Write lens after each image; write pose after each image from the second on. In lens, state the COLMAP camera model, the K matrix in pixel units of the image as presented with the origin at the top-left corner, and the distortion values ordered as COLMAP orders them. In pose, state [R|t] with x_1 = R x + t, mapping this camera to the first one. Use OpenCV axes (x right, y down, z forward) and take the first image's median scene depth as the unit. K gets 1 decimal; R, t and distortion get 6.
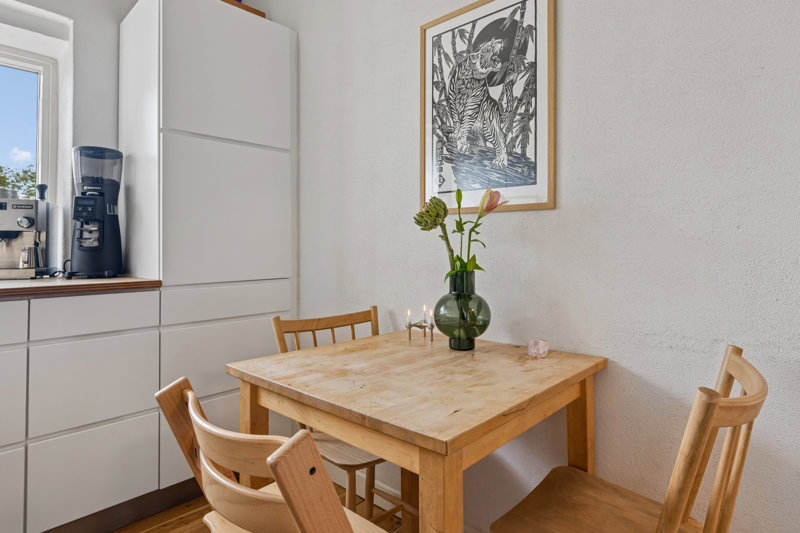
lens RADIAL K [[438.2, 0, 400.8], [0, 438.2, 239.8], [0, 0, 1]] dist [0.002031, 0.000708]
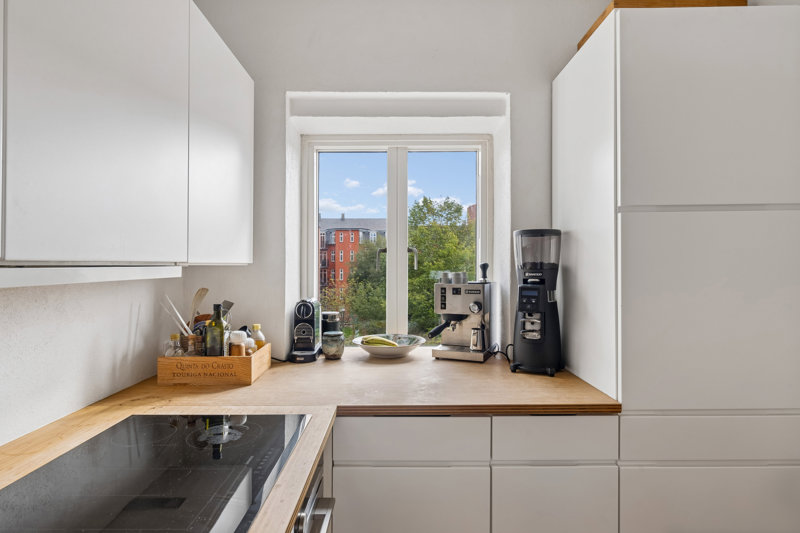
lens RADIAL K [[435.7, 0, 400.0], [0, 435.7, 266.5], [0, 0, 1]] dist [-0.003047, -0.000644]
pose [[0.688861, 0.010104, -0.724823, -0.235958], [0.014643, 0.999505, 0.027849, -0.164042], [0.724745, -0.029798, 0.688372, 0.172302]]
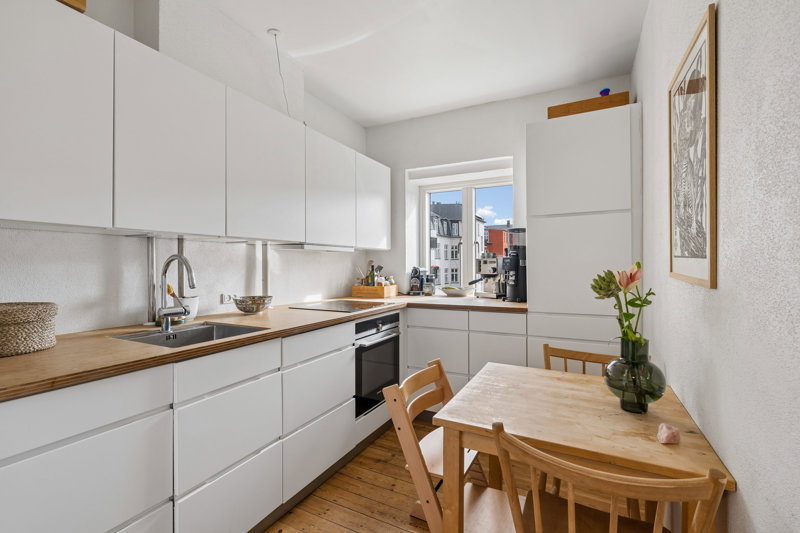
lens RADIAL K [[365.4, 0, 400.0], [0, 365.4, 266.5], [0, 0, 1]] dist [-0.035631, -0.000166]
pose [[0.273286, 0.014355, -0.961826, 0.604627], [0.026167, 0.999408, 0.022351, -0.102407], [0.961577, -0.031277, 0.272748, 0.147407]]
